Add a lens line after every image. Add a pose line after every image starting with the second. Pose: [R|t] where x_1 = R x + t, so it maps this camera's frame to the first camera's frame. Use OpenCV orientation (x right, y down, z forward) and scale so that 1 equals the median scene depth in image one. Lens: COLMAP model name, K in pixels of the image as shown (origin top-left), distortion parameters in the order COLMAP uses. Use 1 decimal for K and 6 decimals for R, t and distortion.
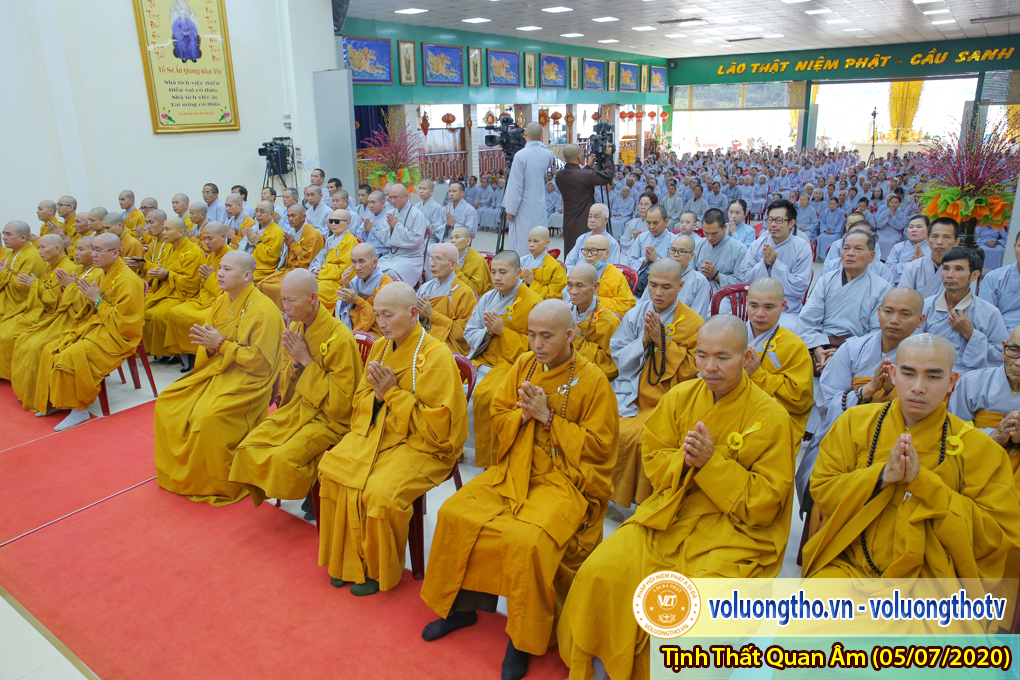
lens RADIAL K [[721.1, 0, 501.2], [0, 721.1, 339.0], [0, 0, 1]] dist [-0.083512, 0.065964]
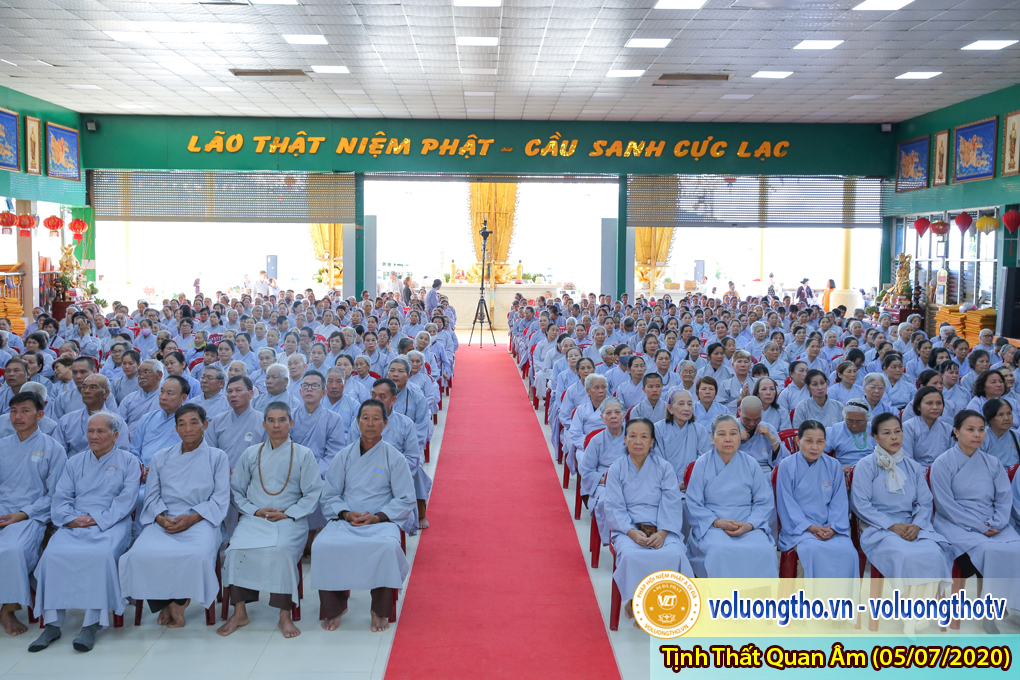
lens RADIAL K [[1025.3, 0, 504.0], [0, 1025.3, 330.9], [0, 0, 1]] dist [0.001234, 0.000000]
pose [[0.787074, -0.011141, 0.616757, 0.029859], [0.152607, 0.972274, -0.177186, -0.085992], [-0.597683, 0.233580, 0.766952, 0.343005]]
